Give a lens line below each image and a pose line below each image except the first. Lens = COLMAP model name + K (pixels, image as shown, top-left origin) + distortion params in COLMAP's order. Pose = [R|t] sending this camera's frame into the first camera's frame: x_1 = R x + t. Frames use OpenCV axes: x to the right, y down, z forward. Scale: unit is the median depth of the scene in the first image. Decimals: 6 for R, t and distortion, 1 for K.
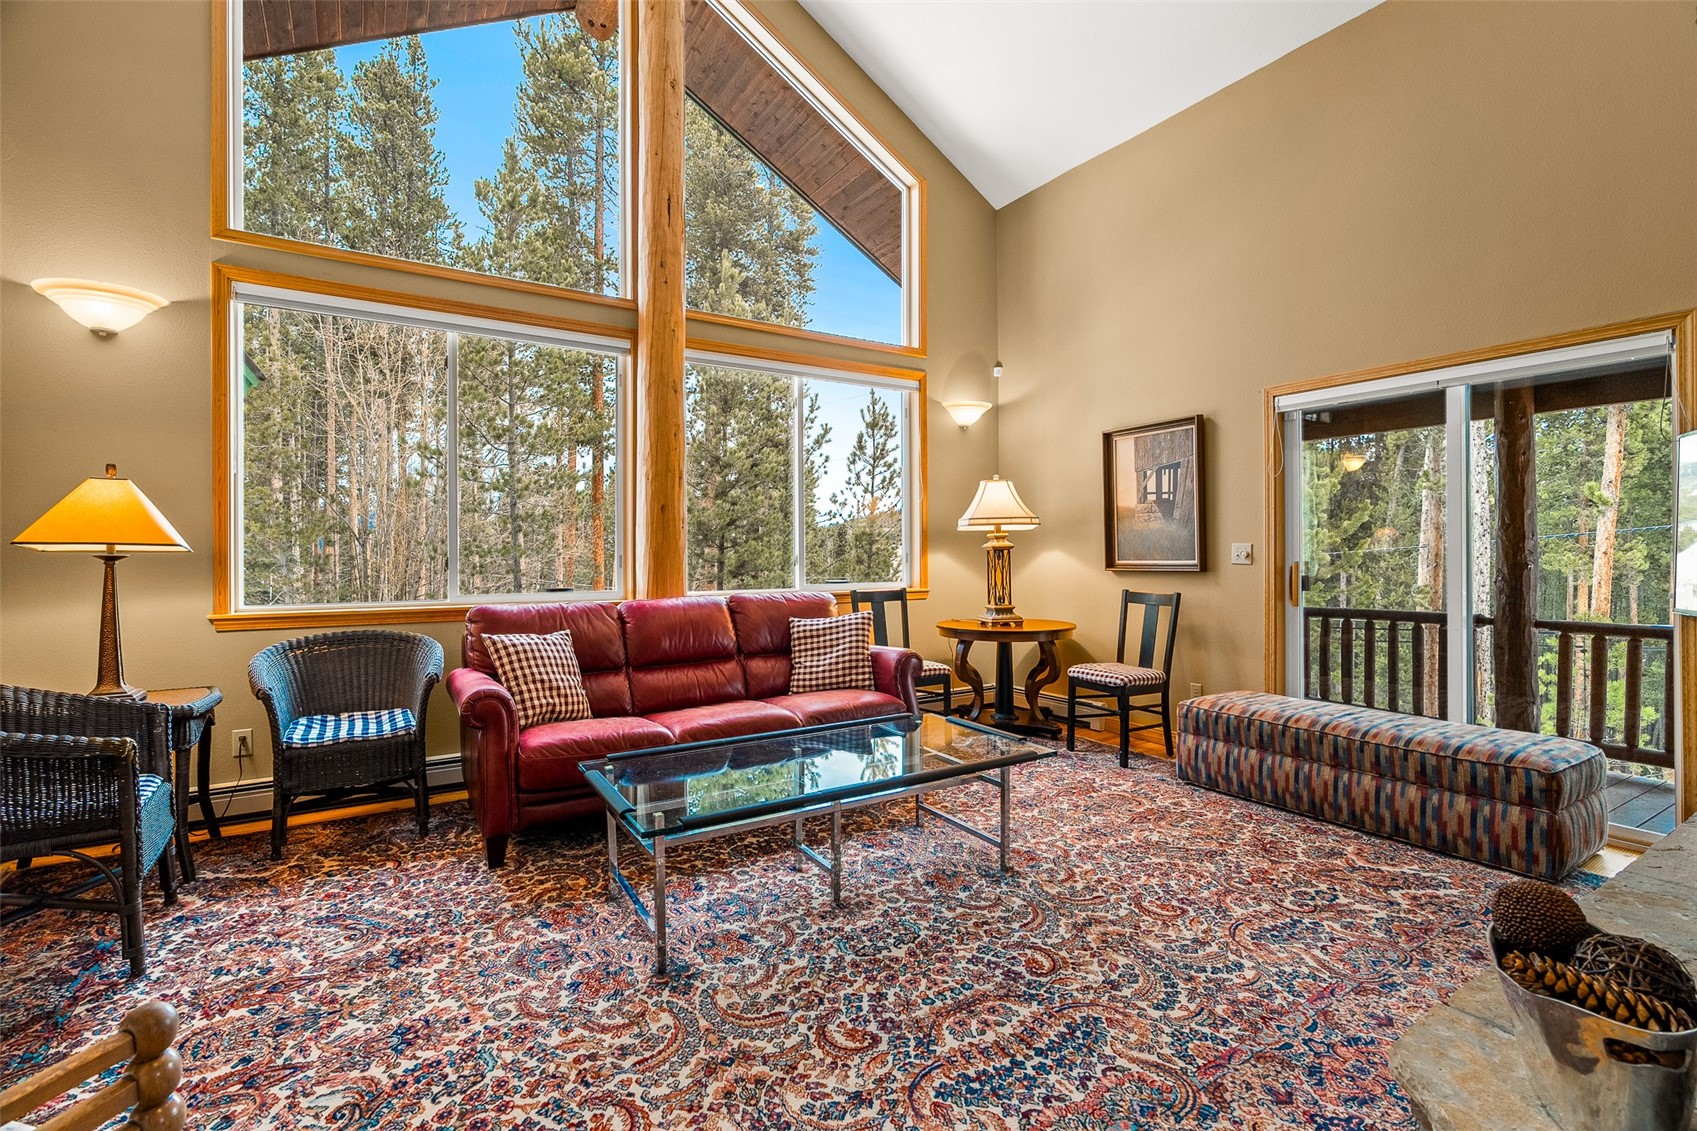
lens RADIAL K [[768.5, 0, 851.4], [0, 768.5, 547.7], [0, 0, 1]] dist [-0.003854, -0.000046]
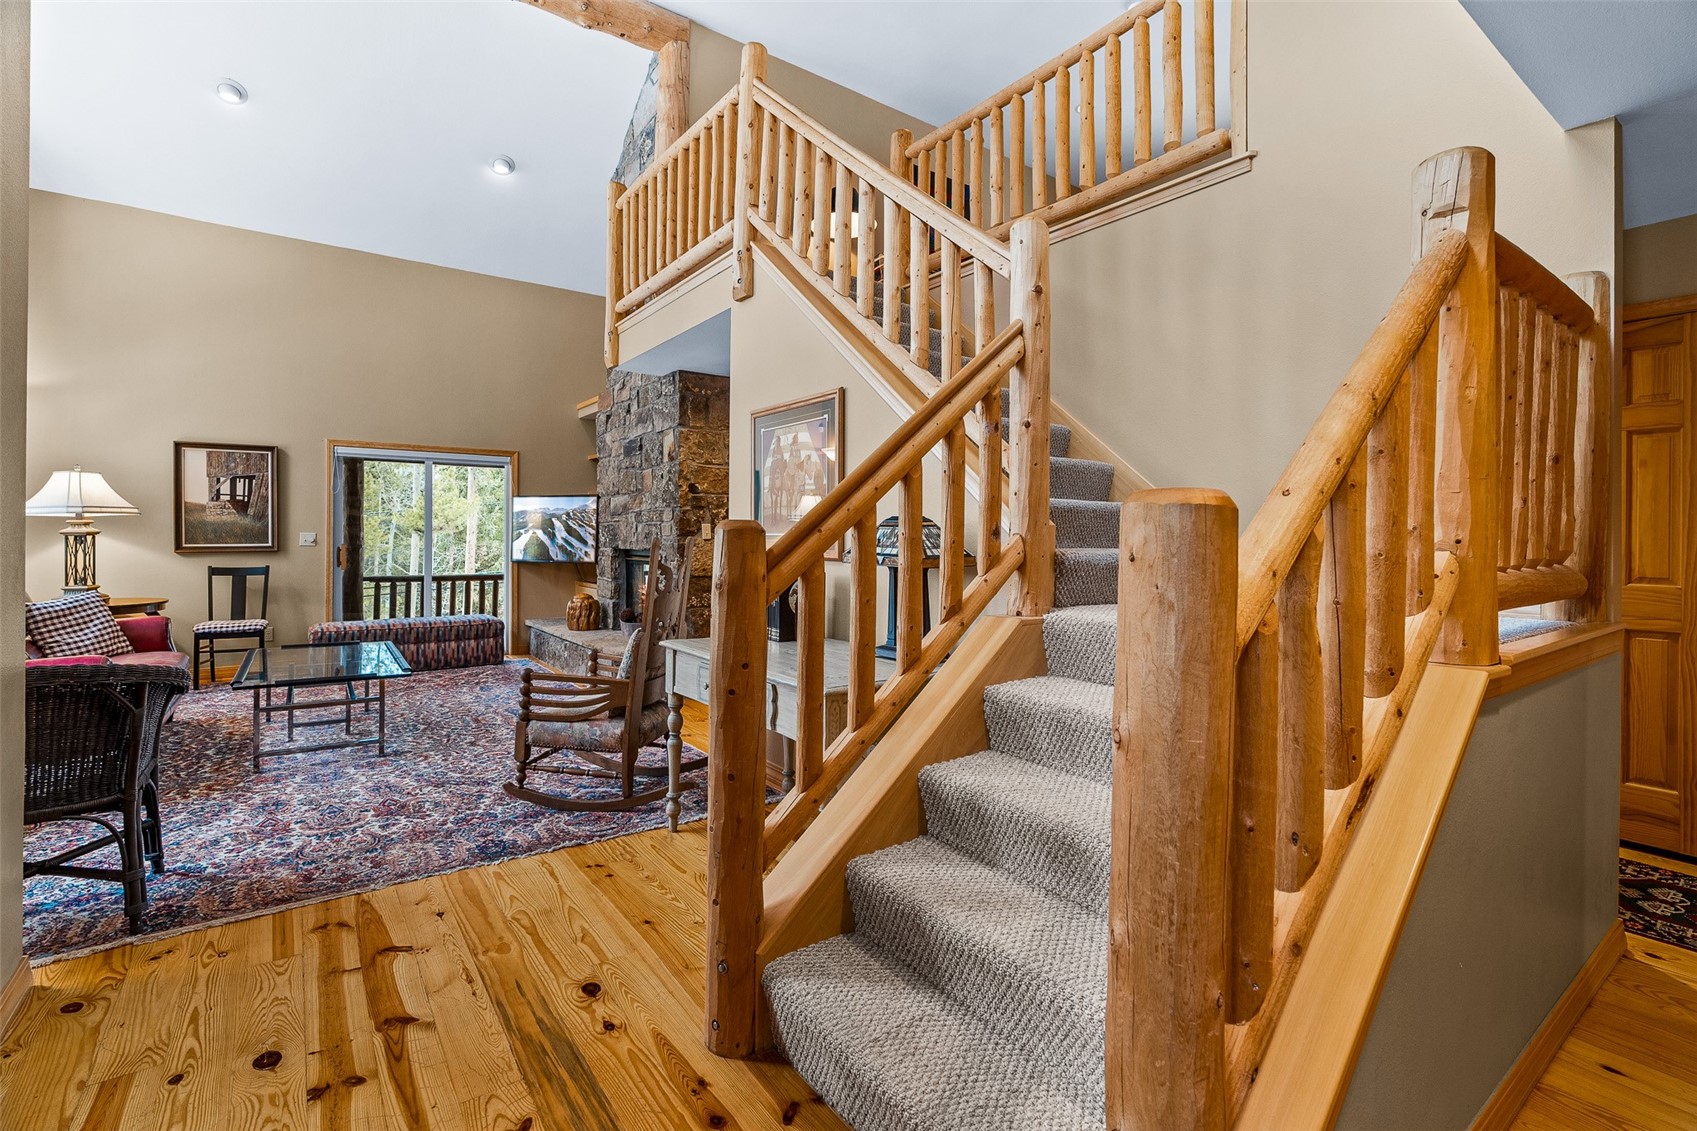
lens RADIAL K [[764.0, 0, 850.8], [0, 764.0, 559.3], [0, 0, 1]] dist [-0.002049, 0.000644]
pose [[-0.059146, -0.025598, 0.997921, -1.237261], [-0.013951, 0.999595, 0.024814, -0.006625], [-0.998152, -0.012455, -0.059479, -0.035378]]
